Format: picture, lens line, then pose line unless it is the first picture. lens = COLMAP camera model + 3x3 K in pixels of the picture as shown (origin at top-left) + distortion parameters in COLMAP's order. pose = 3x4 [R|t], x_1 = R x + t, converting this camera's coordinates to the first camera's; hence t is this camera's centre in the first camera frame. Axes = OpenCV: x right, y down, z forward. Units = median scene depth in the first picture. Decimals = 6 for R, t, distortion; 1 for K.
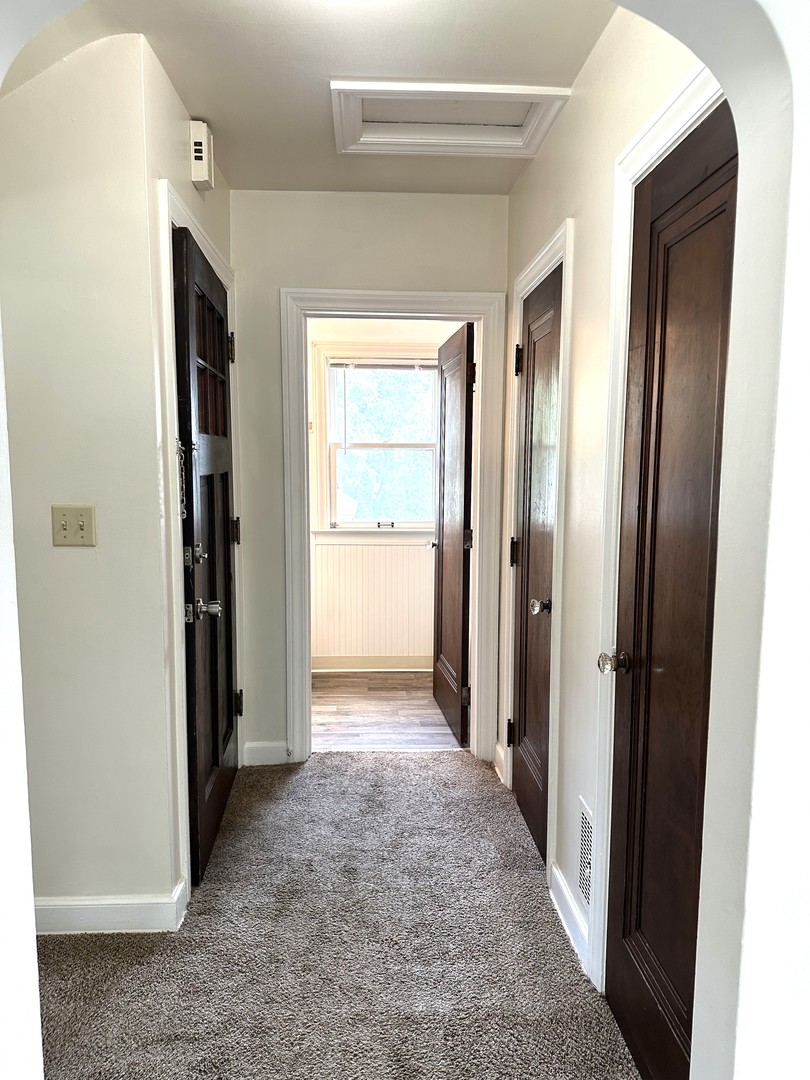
lens RADIAL K [[815.9, 0, 394.6], [0, 815.9, 532.1], [0, 0, 1]] dist [0.160761, -0.308911]
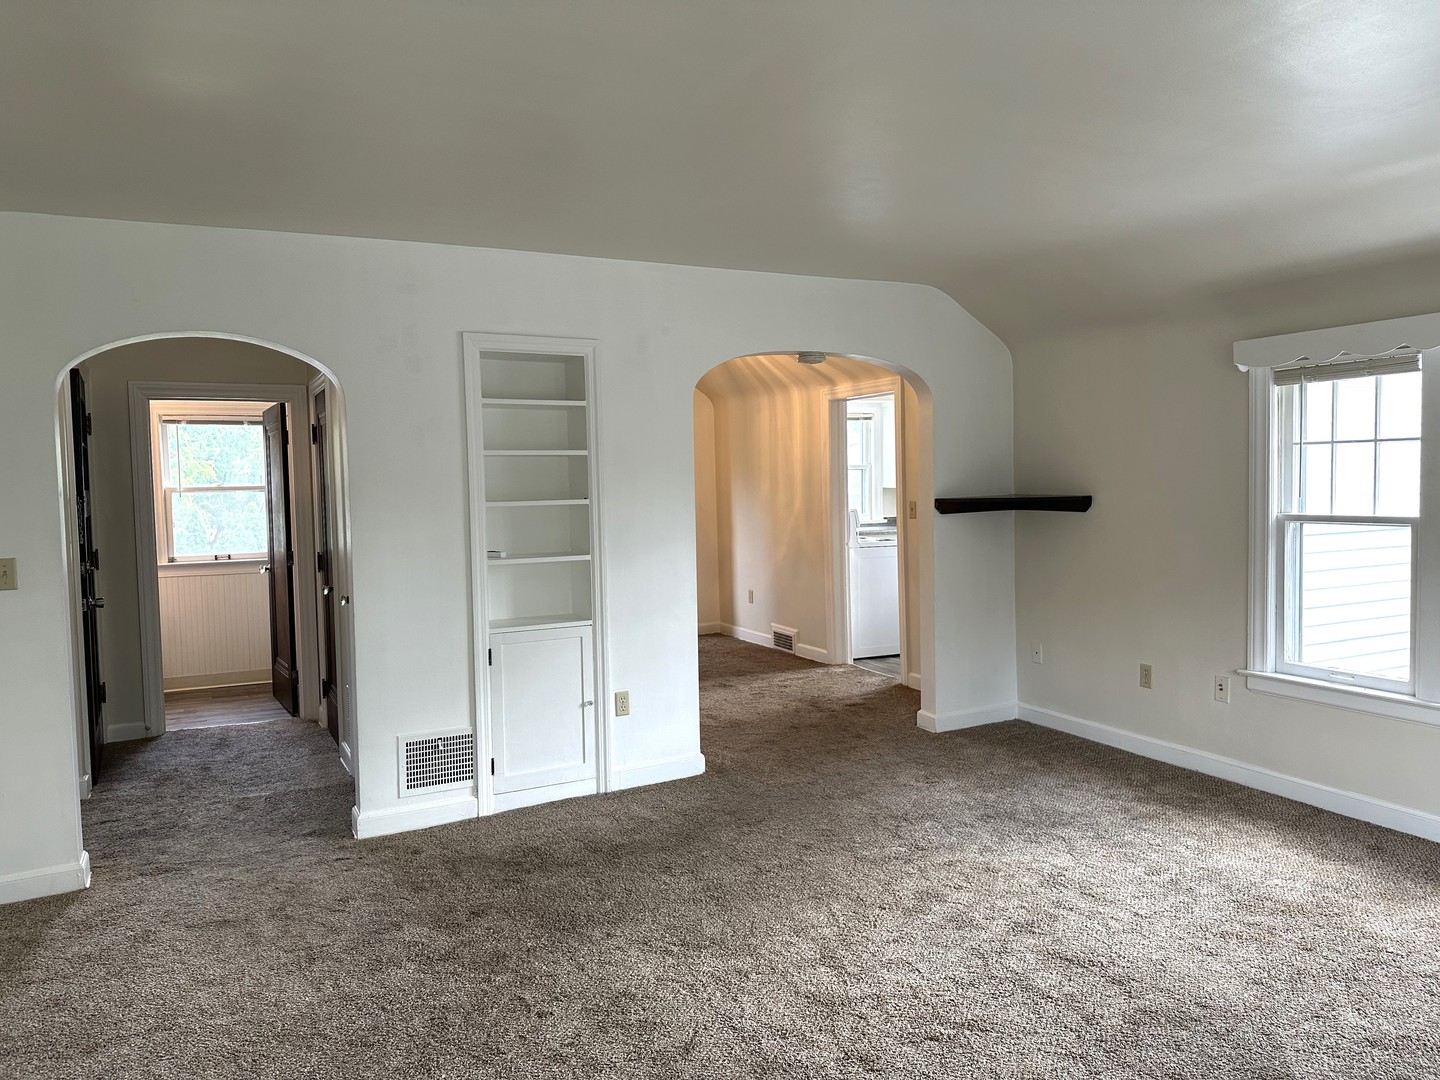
lens RADIAL K [[1053.4, 0, 723.7], [0, 1053.4, 524.5], [0, 0, 1]] dist [0.003662, 0.002739]
pose [[0.907737, -0.043345, 0.417294, 0.014888], [0.065759, 0.997054, -0.039478, 0.063252], [-0.414353, 0.063277, 0.907914, -0.806548]]
